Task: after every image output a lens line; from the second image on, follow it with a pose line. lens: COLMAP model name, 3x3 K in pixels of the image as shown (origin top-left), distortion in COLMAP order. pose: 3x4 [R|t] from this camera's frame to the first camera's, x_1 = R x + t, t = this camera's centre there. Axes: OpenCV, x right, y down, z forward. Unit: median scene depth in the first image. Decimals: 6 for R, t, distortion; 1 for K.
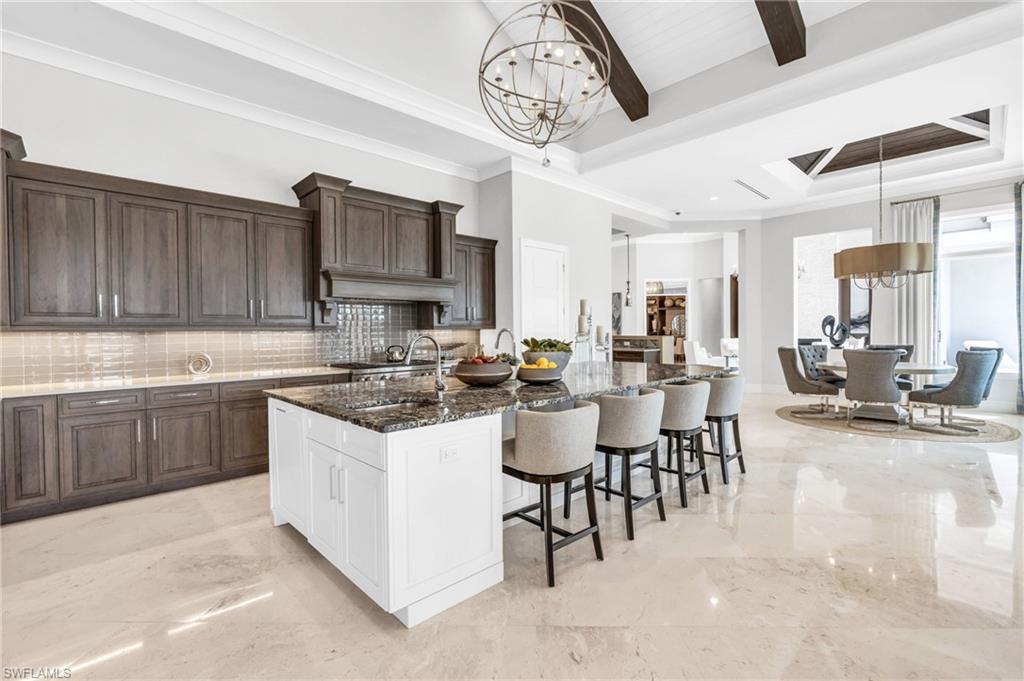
lens RADIAL K [[469.2, 0, 515.4], [0, 469.2, 336.2], [0, 0, 1]] dist [-0.003108, 0.000363]
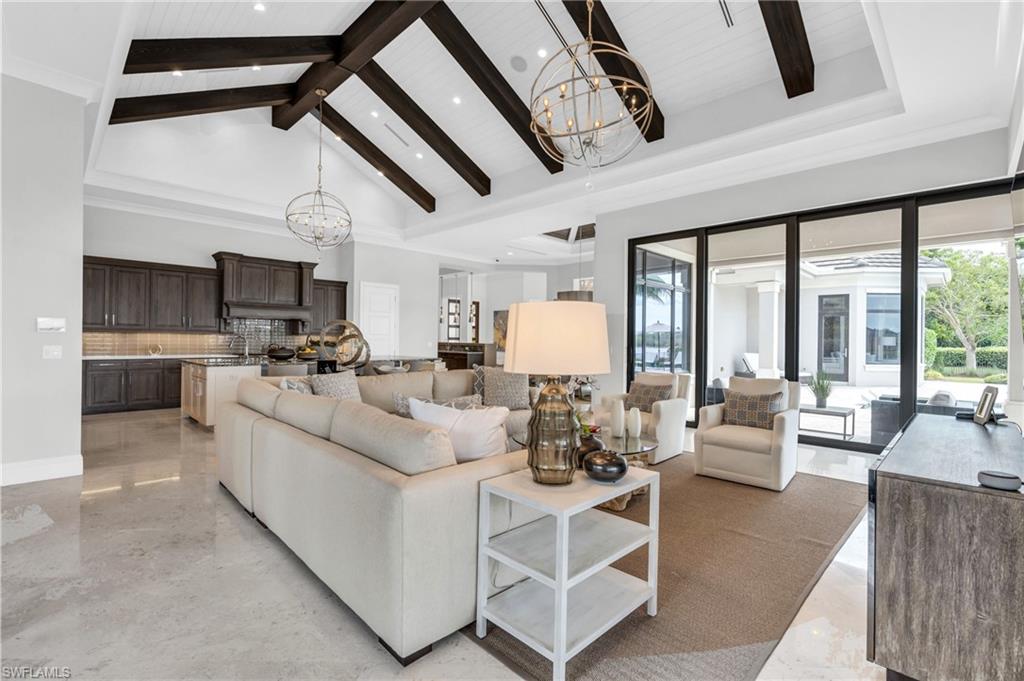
lens RADIAL K [[469.2, 0, 513.1], [0, 469.2, 338.6], [0, 0, 1]] dist [-0.003108, 0.000363]
pose [[0.999346, 0.024092, 0.026957, 0.687343], [-0.023709, 0.999615, -0.014420, 0.004894], [-0.027294, 0.013771, 0.999533, -0.893147]]
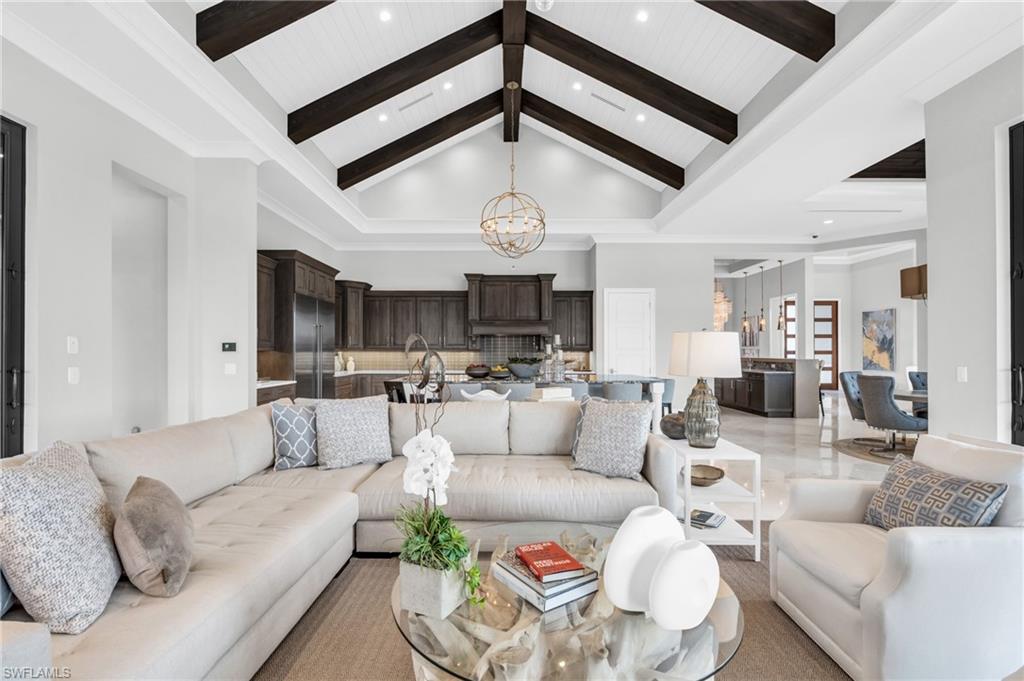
lens RADIAL K [[469.2, 0, 517.5], [0, 469.2, 349.0], [0, 0, 1]] dist [-0.003108, 0.000363]
pose [[0.724920, 0.006423, -0.688804, 1.095706], [-0.015840, 0.999848, -0.007348, -0.011094], [0.688651, 0.016237, 0.724911, -0.296056]]
